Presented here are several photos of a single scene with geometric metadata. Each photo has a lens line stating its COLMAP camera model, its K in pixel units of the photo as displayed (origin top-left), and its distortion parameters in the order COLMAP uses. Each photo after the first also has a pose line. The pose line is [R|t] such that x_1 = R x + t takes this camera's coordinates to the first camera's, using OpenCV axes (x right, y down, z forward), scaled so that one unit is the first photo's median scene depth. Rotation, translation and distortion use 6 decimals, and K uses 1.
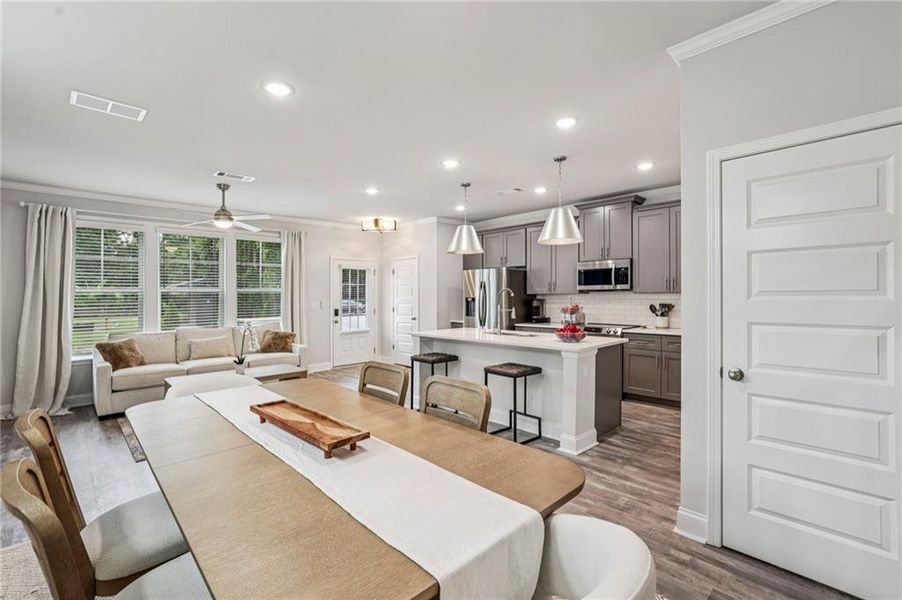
lens RADIAL K [[402.1, 0, 451.8], [0, 402.1, 303.7], [0, 0, 1]] dist [-0.033662, 0.017516]
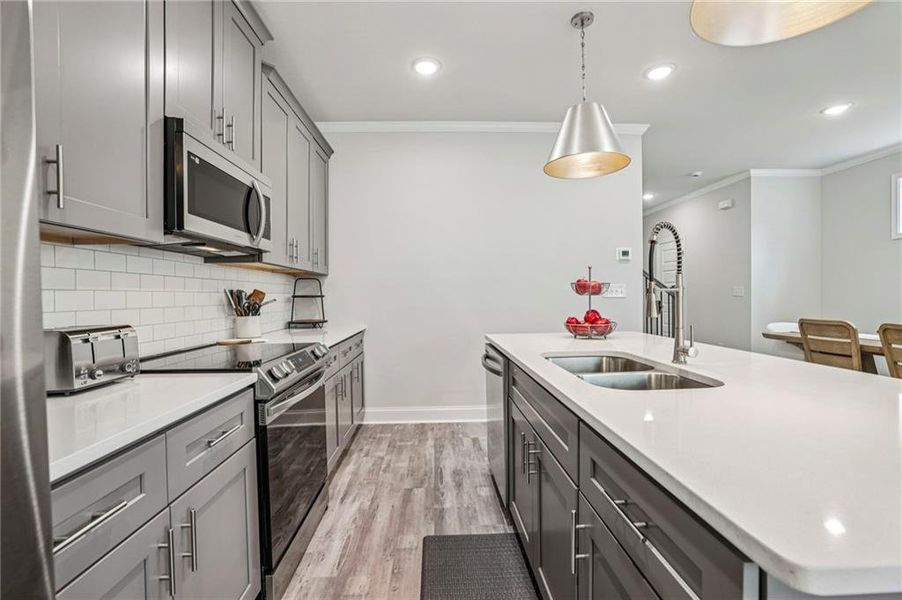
lens RADIAL K [[384.1, 0, 446.0], [0, 384.1, 300.0], [0, 0, 1]] dist [-0.033011, 0.000204]
pose [[-0.735888, 0.010272, 0.677025, 0.041235], [0.033017, 0.999240, 0.020727, 0.011115], [-0.676298, 0.037606, -0.735668, 1.175990]]
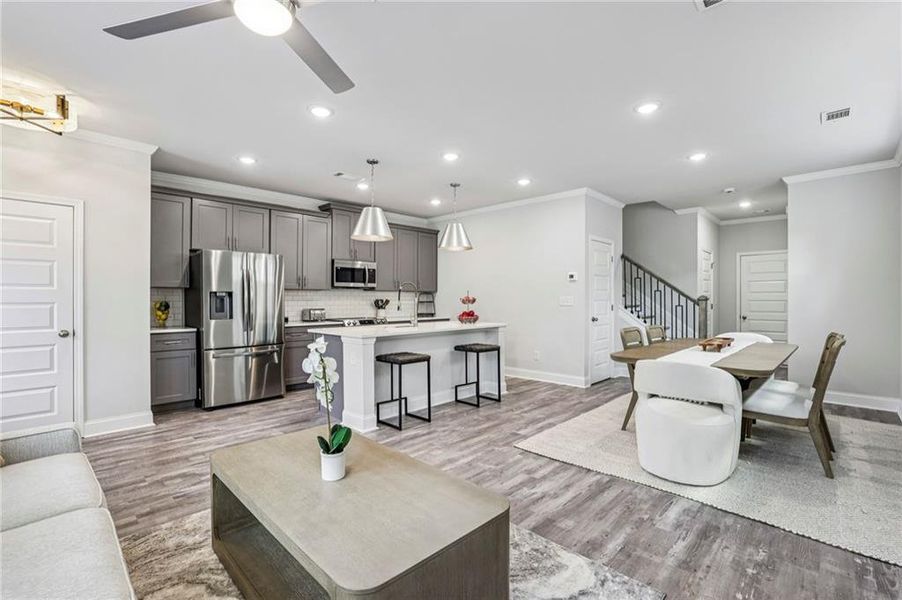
lens RADIAL K [[401.4, 0, 453.3], [0, 401.4, 311.2], [0, 0, 1]] dist [-0.035871, 0.000129]
pose [[-0.033830, -0.020278, 0.999222, -0.797384], [0.023084, 0.999512, 0.021066, 0.016357], [-0.999161, 0.023779, -0.033346, 0.807990]]
